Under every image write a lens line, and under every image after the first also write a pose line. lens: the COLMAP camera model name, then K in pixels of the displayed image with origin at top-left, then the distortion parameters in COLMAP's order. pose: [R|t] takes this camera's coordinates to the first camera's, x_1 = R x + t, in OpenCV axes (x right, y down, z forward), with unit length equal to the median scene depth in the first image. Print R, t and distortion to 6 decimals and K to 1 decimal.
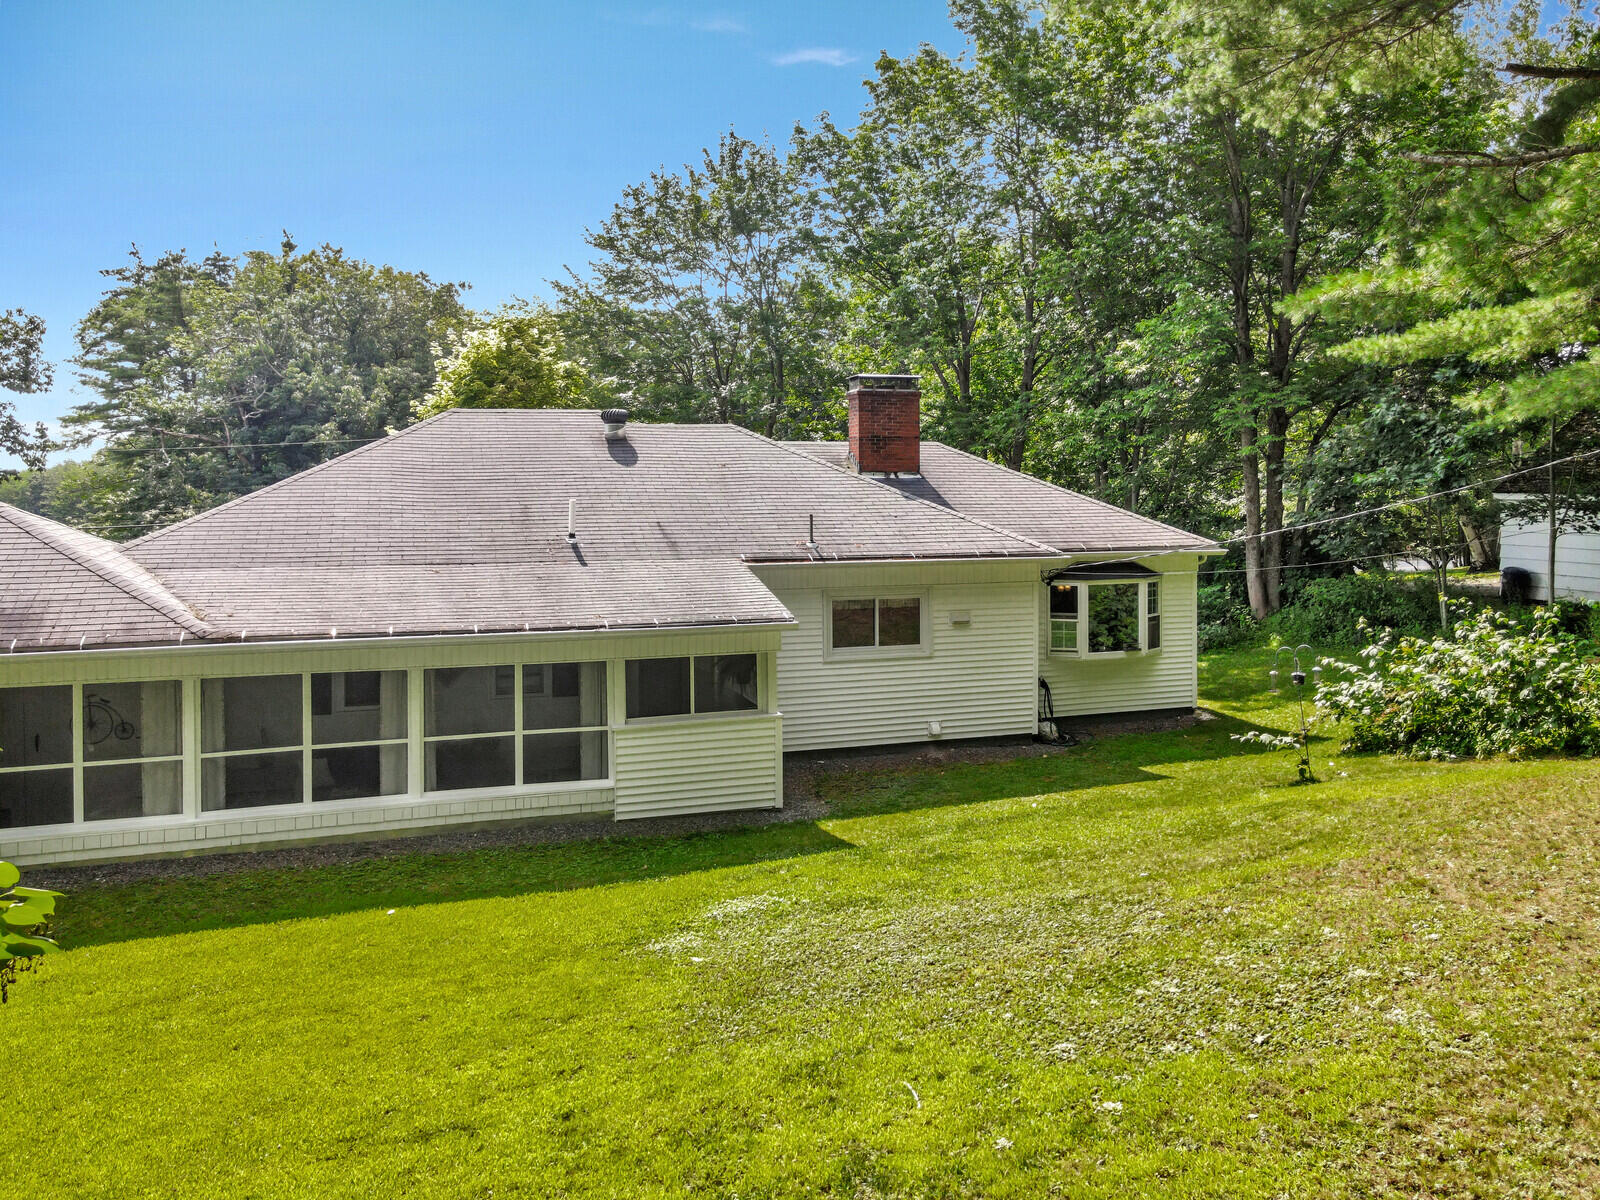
lens RADIAL K [[1214.6, 0, 800.0], [0, 1214.6, 600.0], [0, 0, 1]] dist [-0.004575, 0.003227]
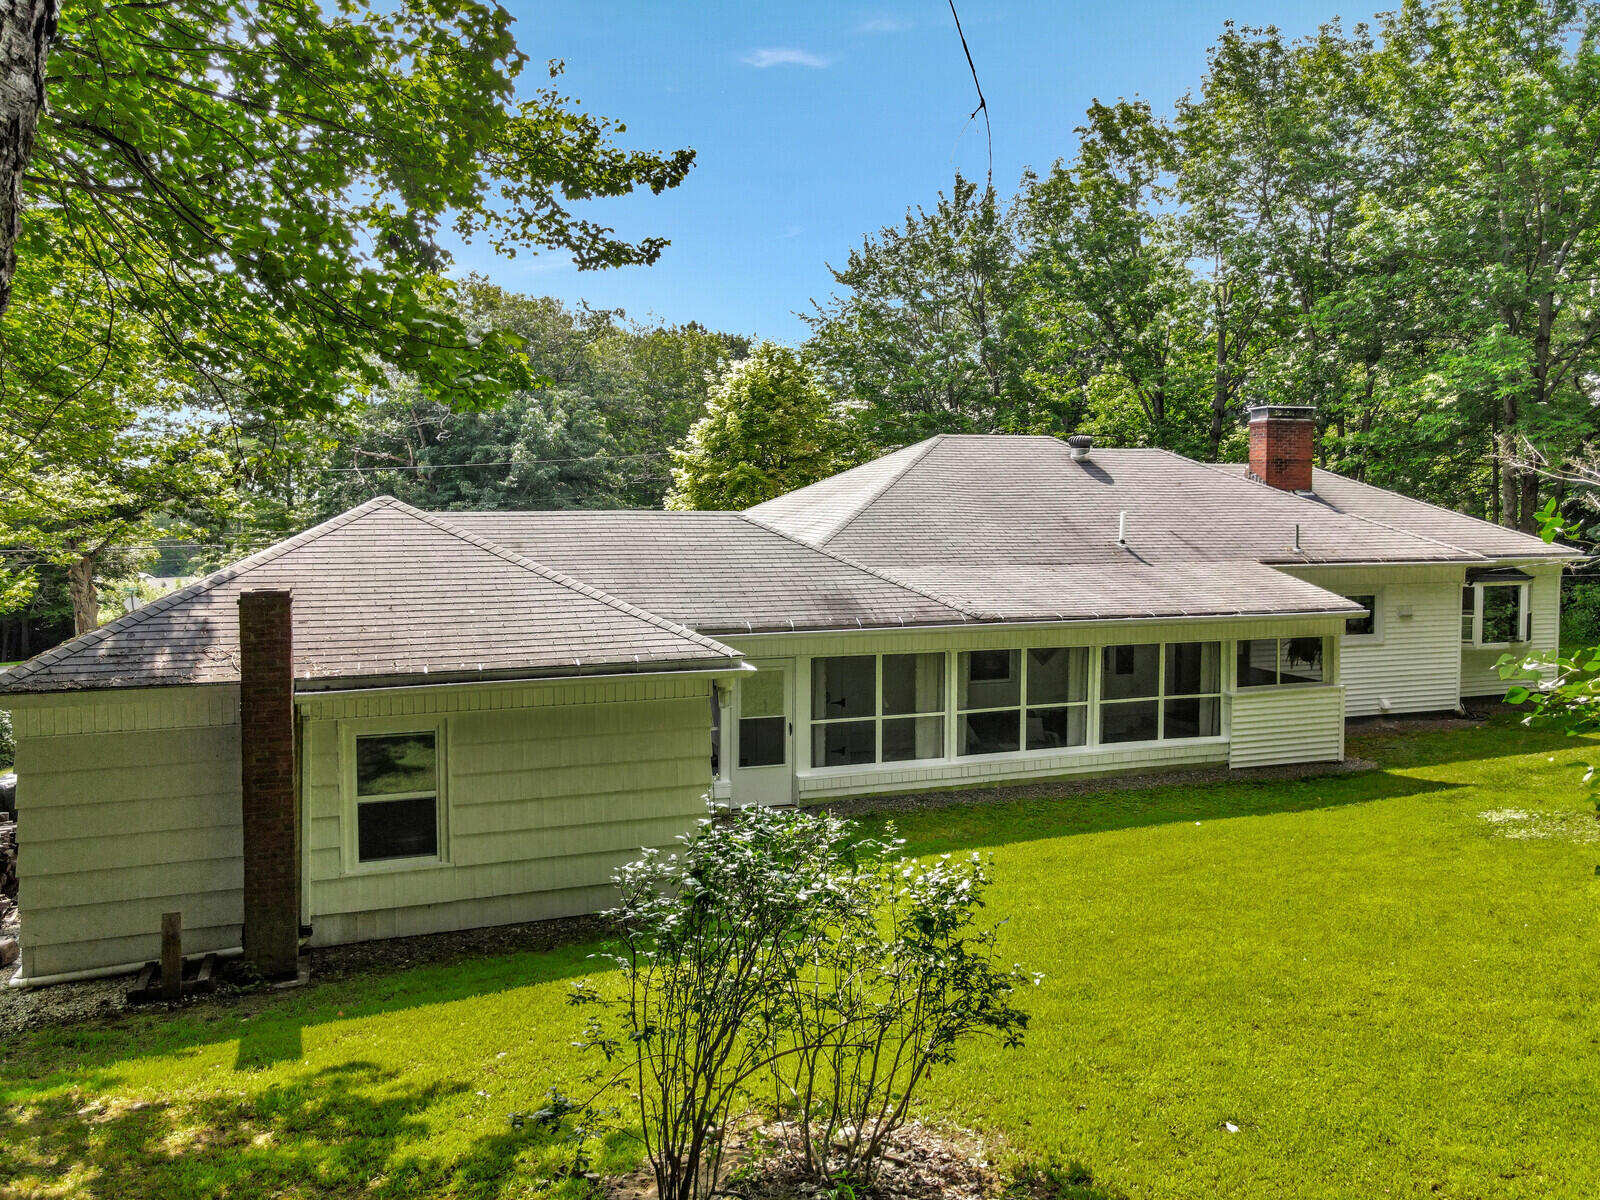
lens RADIAL K [[1197.4, 0, 800.0], [0, 1197.4, 600.0], [0, 0, 1]] dist [0.002133, 0.003362]
pose [[0.999994, 0.003604, -0.000079, -0.572609], [-0.003605, 0.999955, -0.008769, 0.019142], [0.000047, 0.008769, 0.999962, -0.227637]]
